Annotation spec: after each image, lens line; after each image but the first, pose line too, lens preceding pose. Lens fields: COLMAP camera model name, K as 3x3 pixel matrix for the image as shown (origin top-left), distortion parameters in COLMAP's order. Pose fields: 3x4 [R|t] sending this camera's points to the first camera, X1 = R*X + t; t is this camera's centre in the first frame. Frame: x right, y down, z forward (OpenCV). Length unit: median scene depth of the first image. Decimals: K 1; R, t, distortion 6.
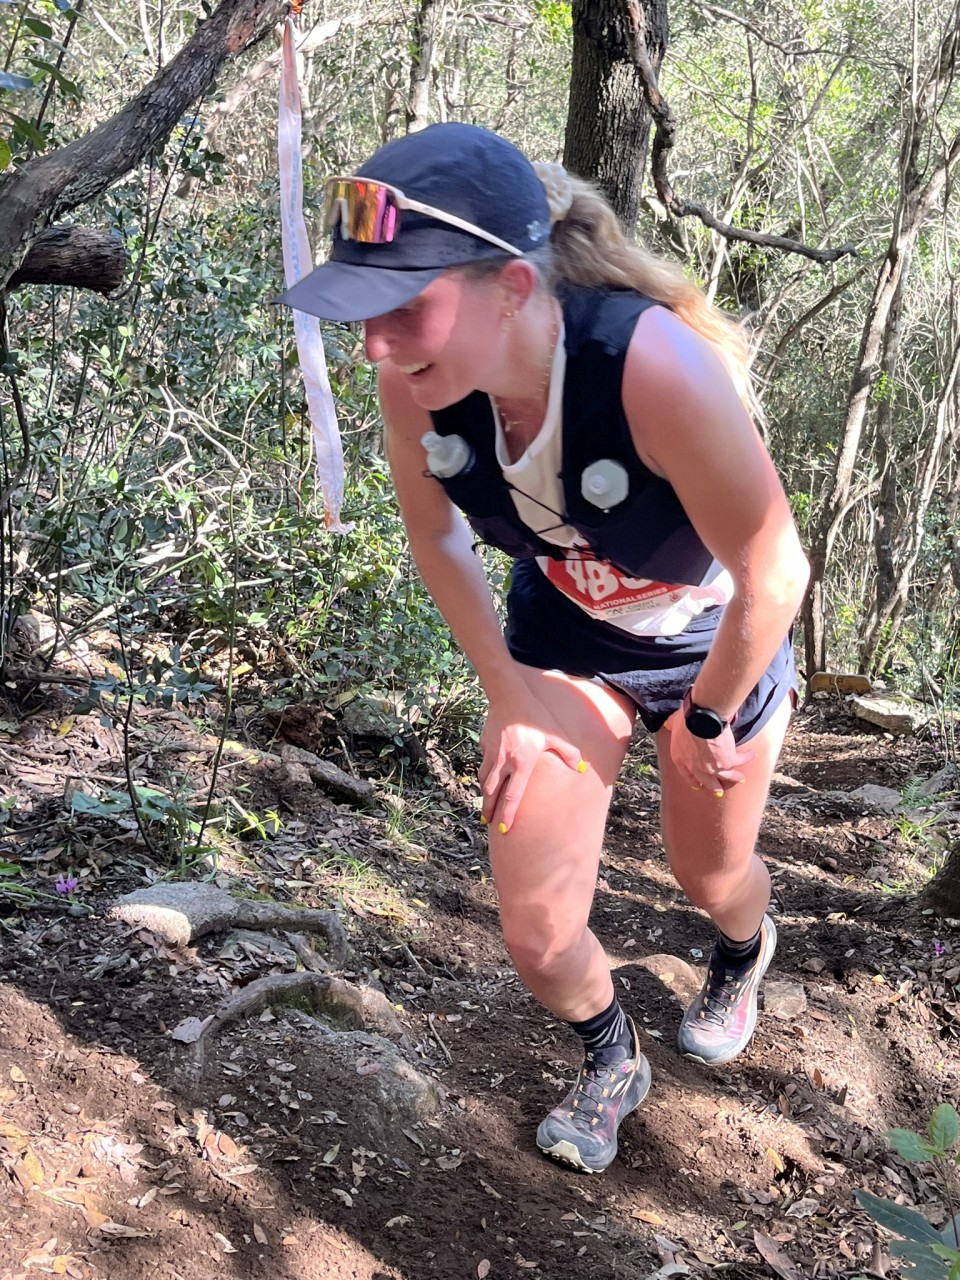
lens RADIAL K [[1537.4, 0, 485.0], [0, 1537.4, 631.9], [0, 0, 1]] dist [0.086153, -0.222016]
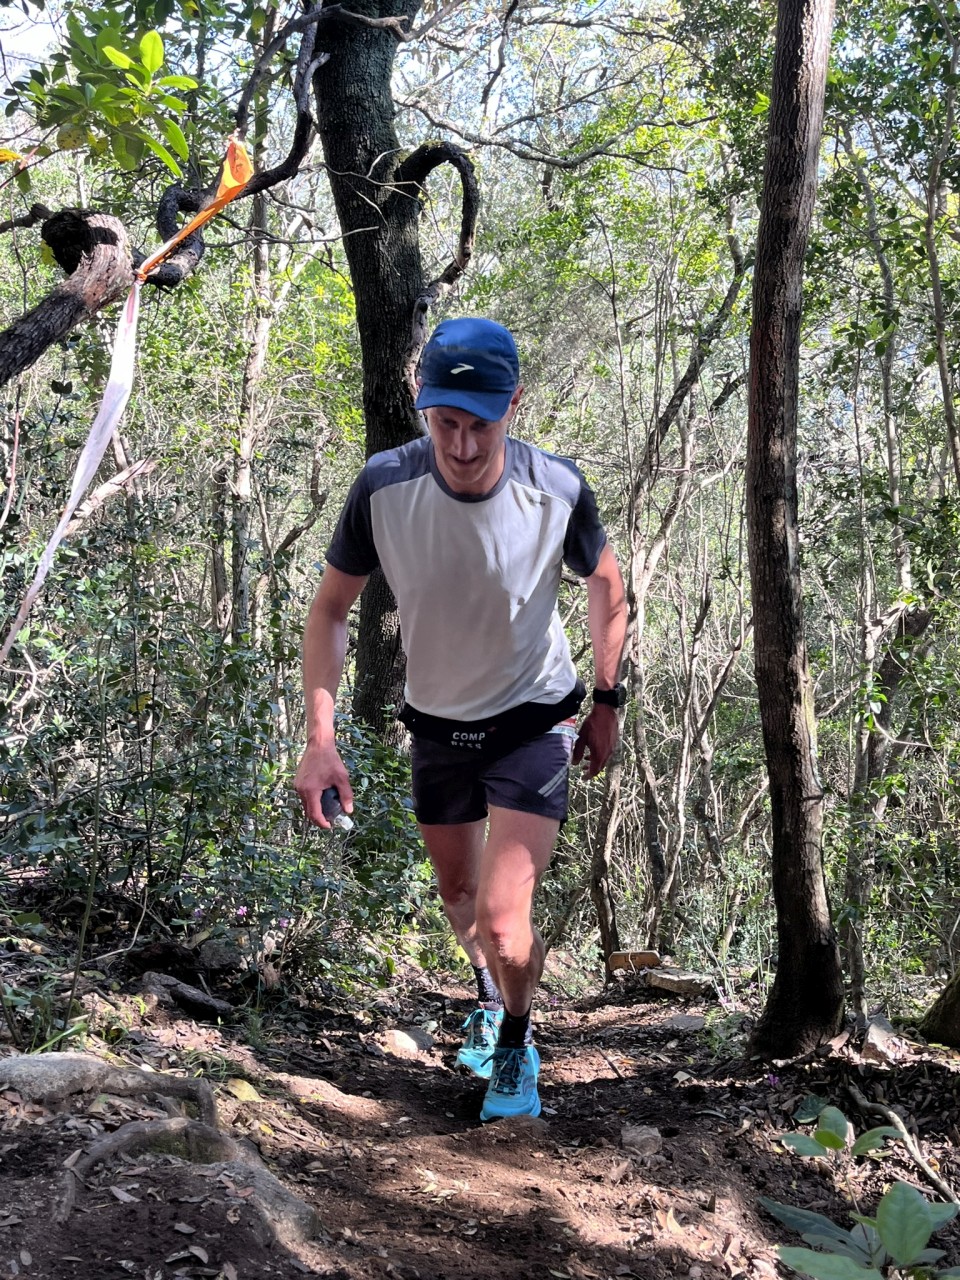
lens RADIAL K [[1297.3, 0, 475.2], [0, 1297.3, 632.4], [0, 0, 1]] dist [0.018276, 0.013094]
pose [[0.988726, -0.057873, 0.138103, -0.016390], [0.092480, 0.961381, -0.259220, 0.100807], [-0.117768, 0.269069, 0.955894, 0.060136]]
